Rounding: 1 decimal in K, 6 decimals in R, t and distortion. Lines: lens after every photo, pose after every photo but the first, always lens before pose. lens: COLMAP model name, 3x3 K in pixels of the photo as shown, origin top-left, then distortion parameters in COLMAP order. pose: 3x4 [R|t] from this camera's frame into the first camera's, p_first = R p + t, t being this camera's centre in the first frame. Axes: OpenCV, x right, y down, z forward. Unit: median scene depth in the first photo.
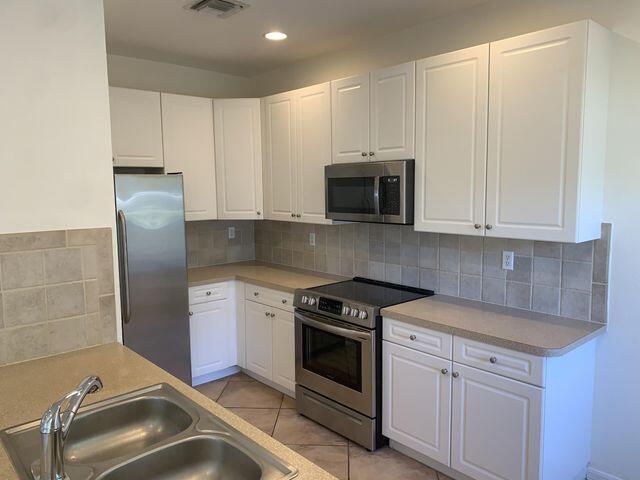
lens RADIAL K [[488.3, 0, 318.5], [0, 488.3, 239.1], [0, 0, 1]] dist [0.038552, -0.046615]
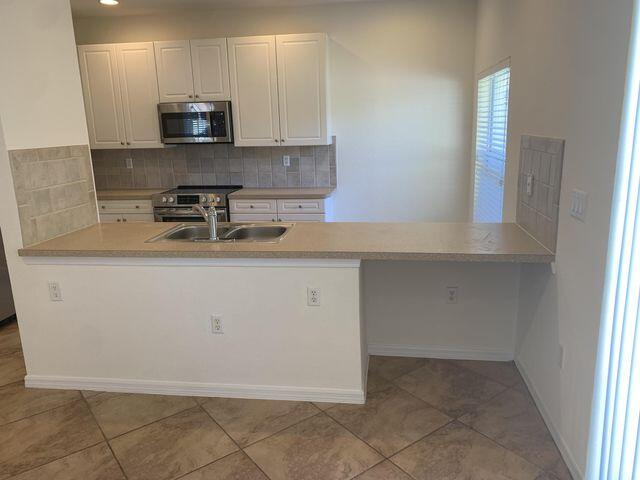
lens RADIAL K [[488.3, 0, 322.4], [0, 488.3, 238.5], [0, 0, 1]] dist [0.038552, -0.046615]
pose [[0.759986, -0.155306, 0.631112, -0.715118], [0.086924, 0.986595, 0.138111, 0.092601], [-0.644101, -0.050104, 0.763298, -0.481879]]
